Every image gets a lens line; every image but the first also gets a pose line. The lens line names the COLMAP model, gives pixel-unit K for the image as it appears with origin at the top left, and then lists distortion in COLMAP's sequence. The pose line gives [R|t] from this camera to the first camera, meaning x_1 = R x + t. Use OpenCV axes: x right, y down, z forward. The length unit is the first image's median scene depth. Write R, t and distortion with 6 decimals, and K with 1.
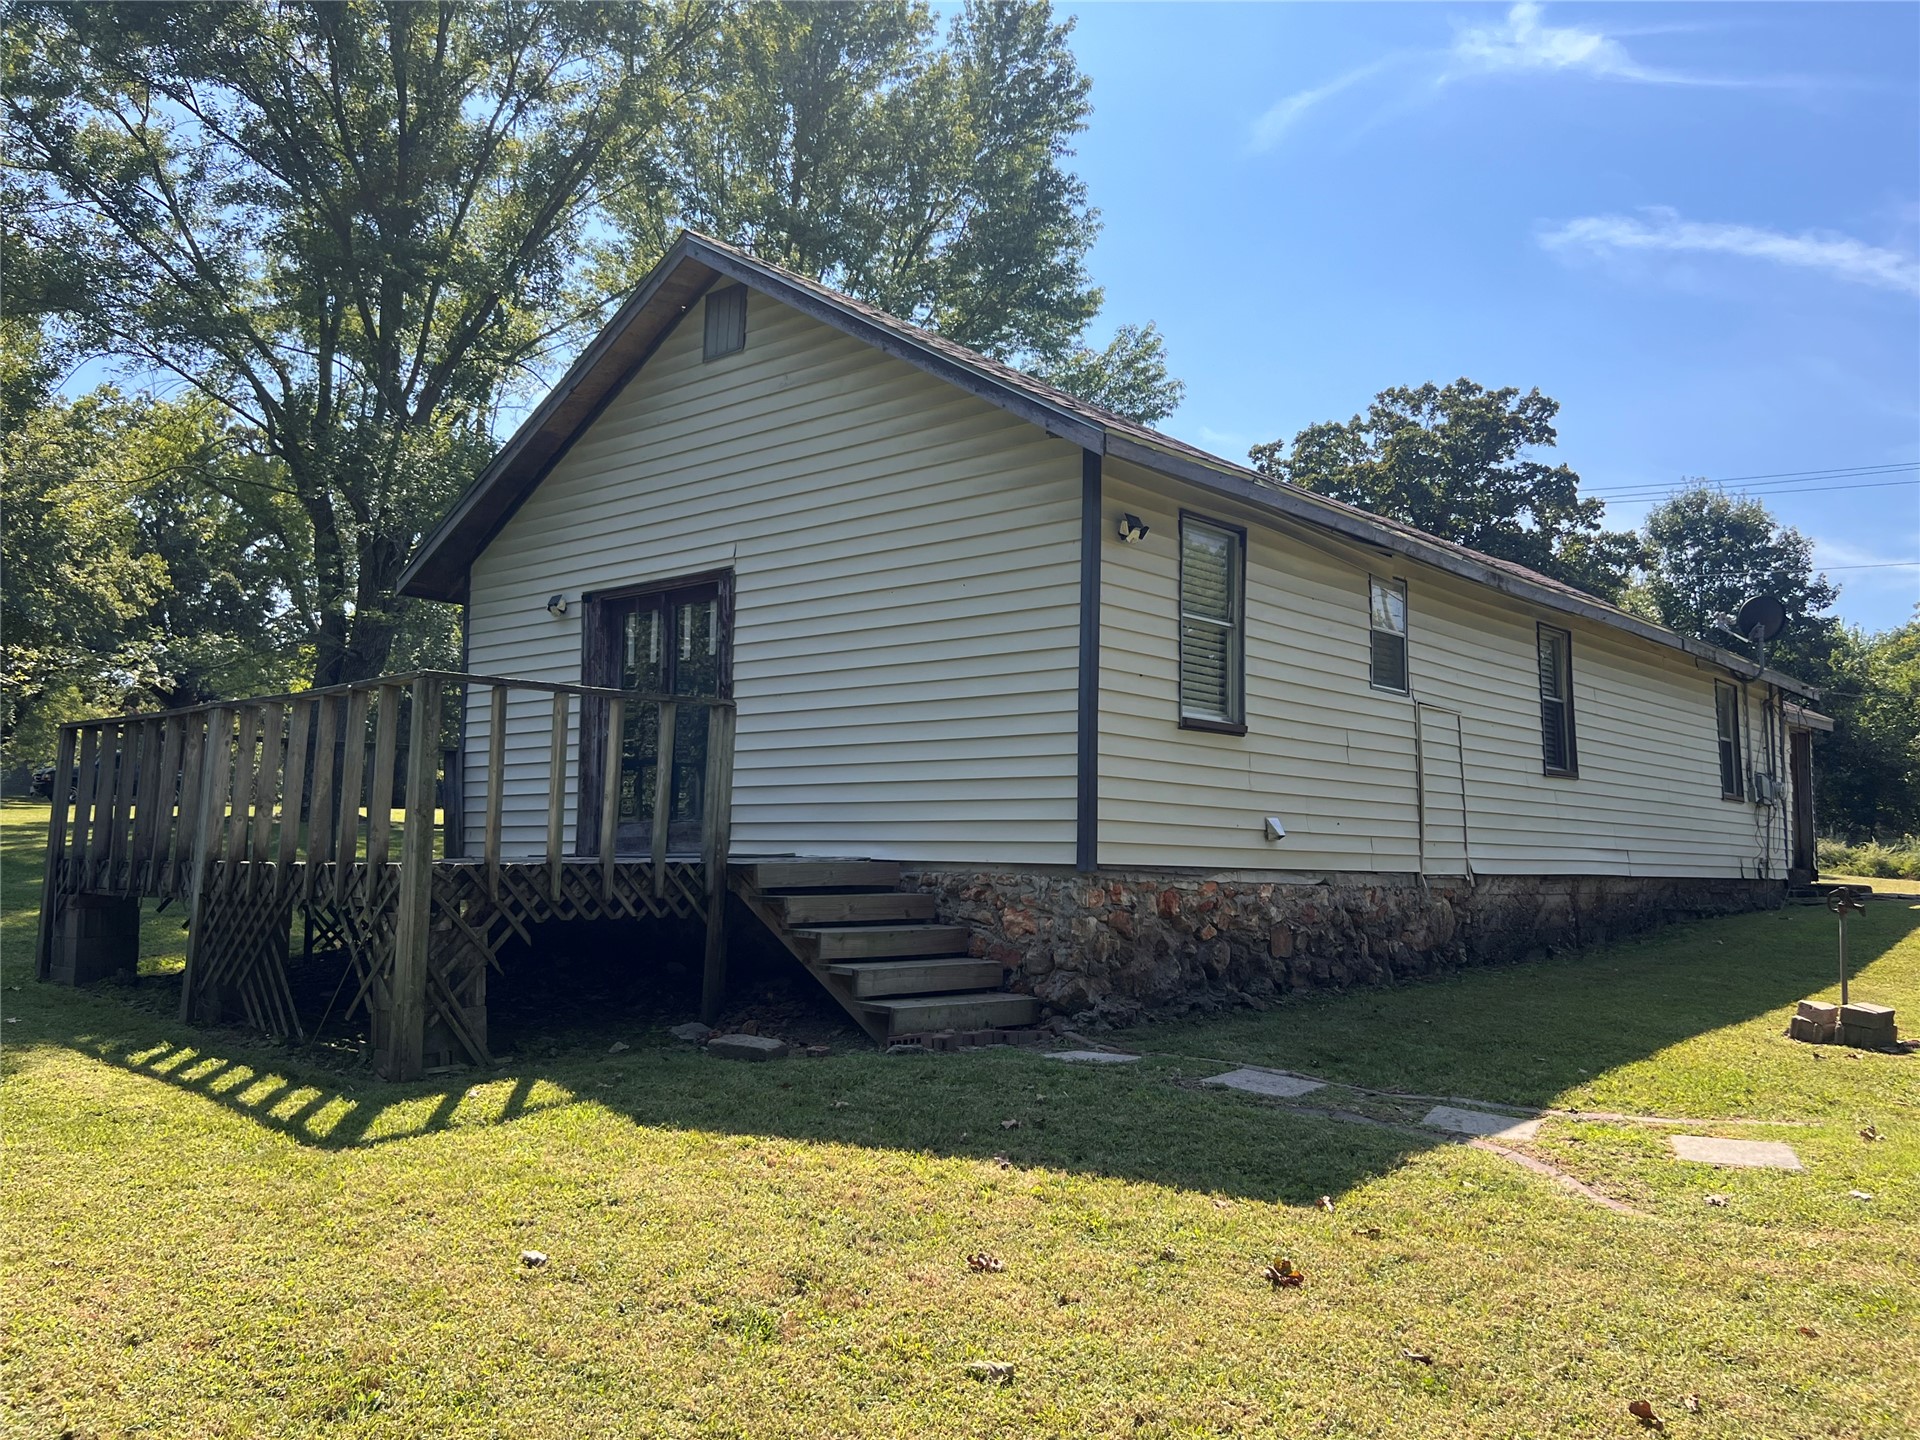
lens RADIAL K [[1573.9, 0, 946.4], [0, 1573.9, 713.8], [0, 0, 1]] dist [0.062787, -0.082942]
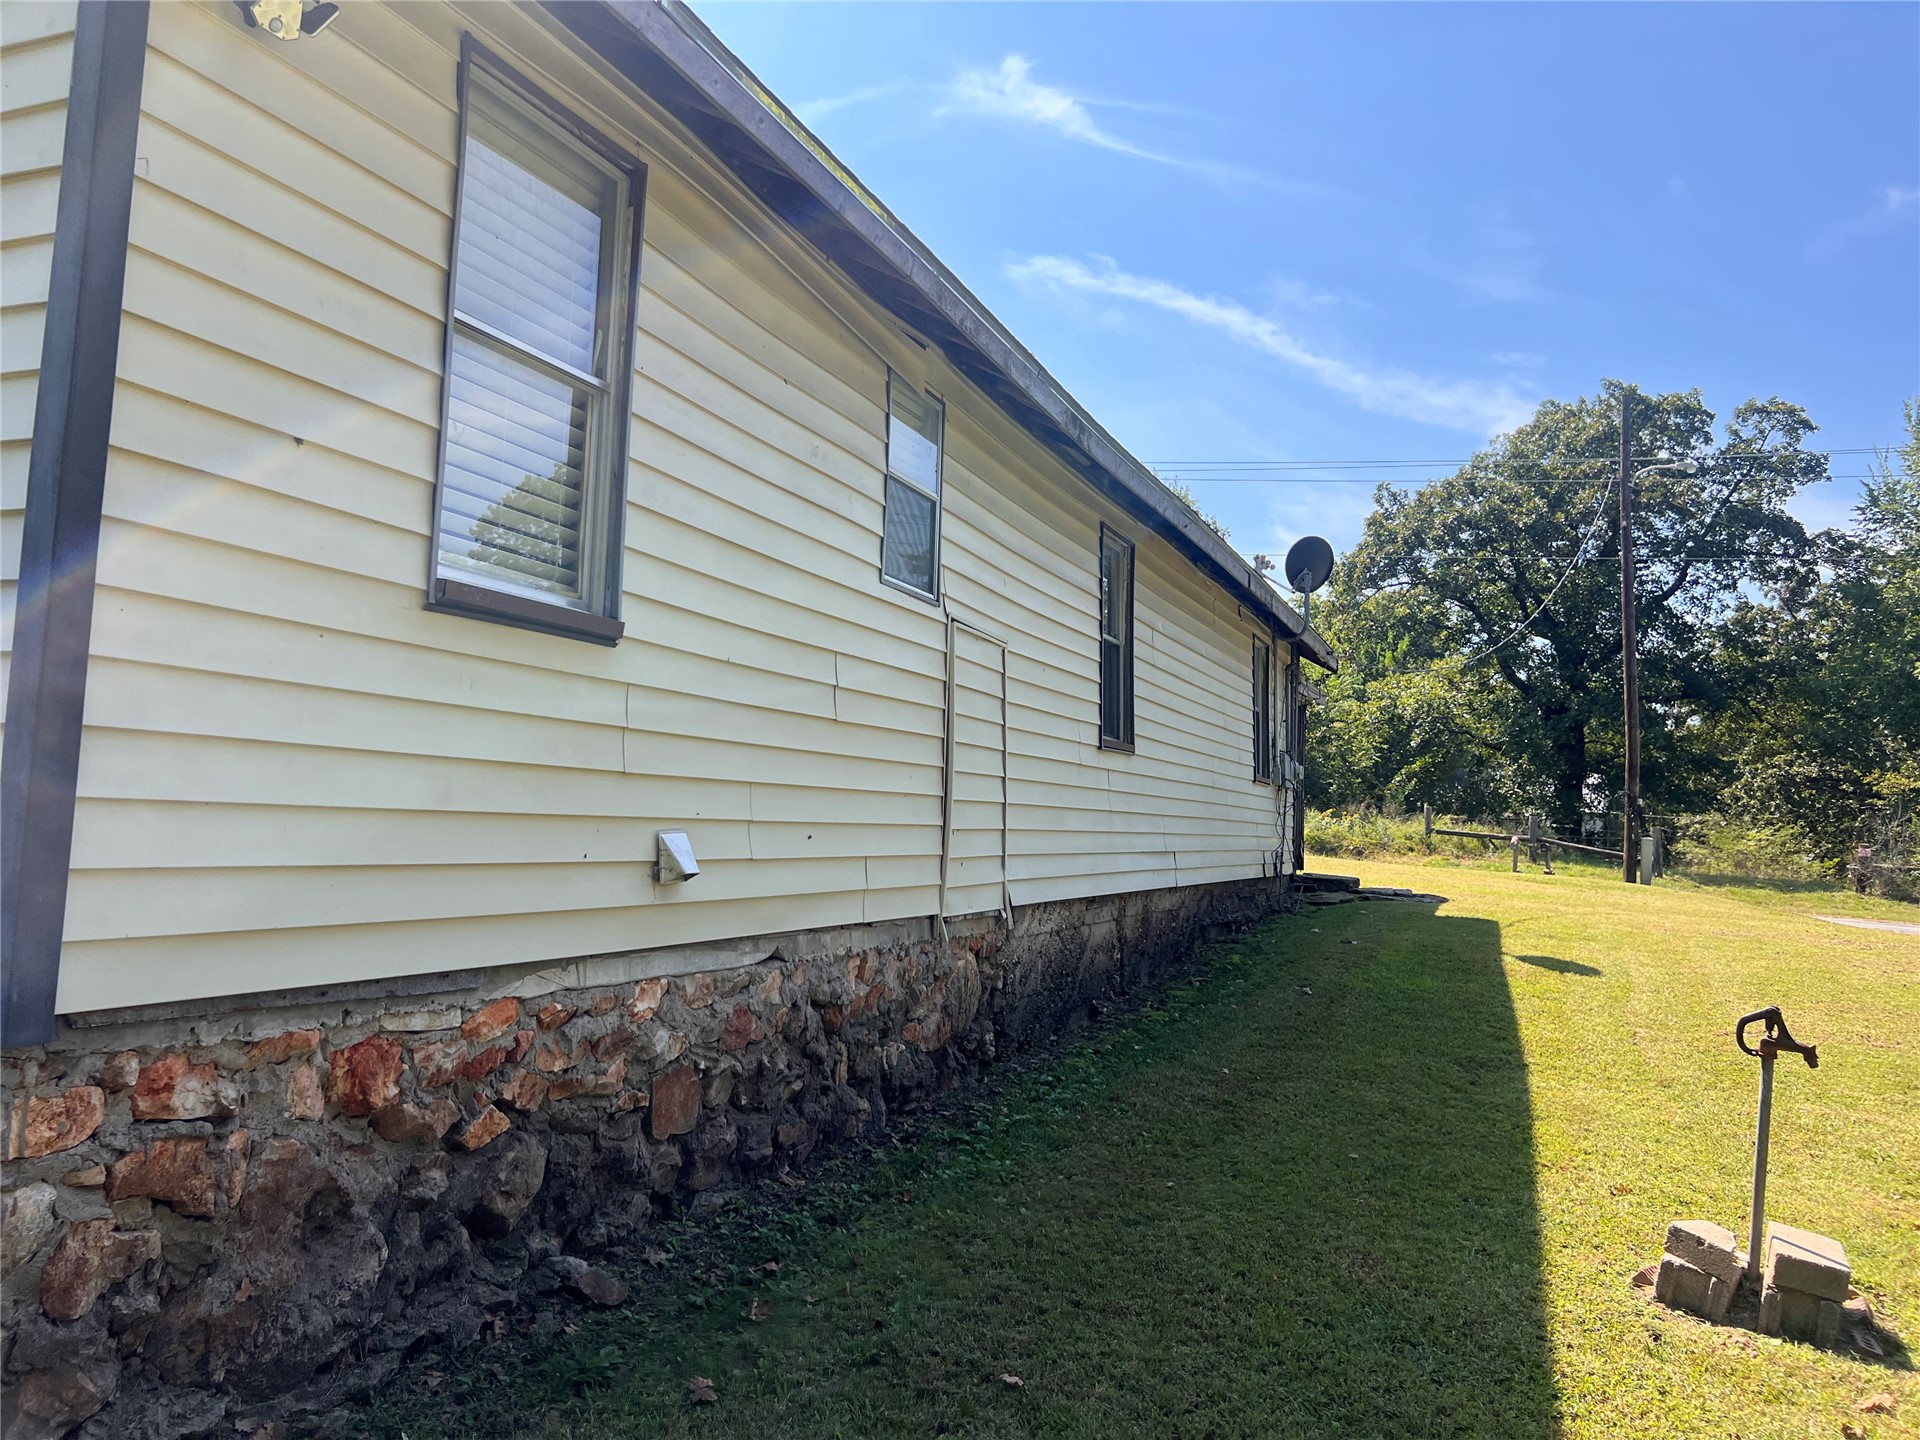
lens RADIAL K [[1452.4, 0, 942.0], [0, 1452.4, 699.2], [0, 0, 1]] dist [0.102534, -0.135928]
pose [[0.938798, 0.051480, 0.340600, 0.128120], [-0.060252, 0.998067, 0.015221, 0.015933], [-0.339158, -0.034811, 0.940085, 0.554153]]
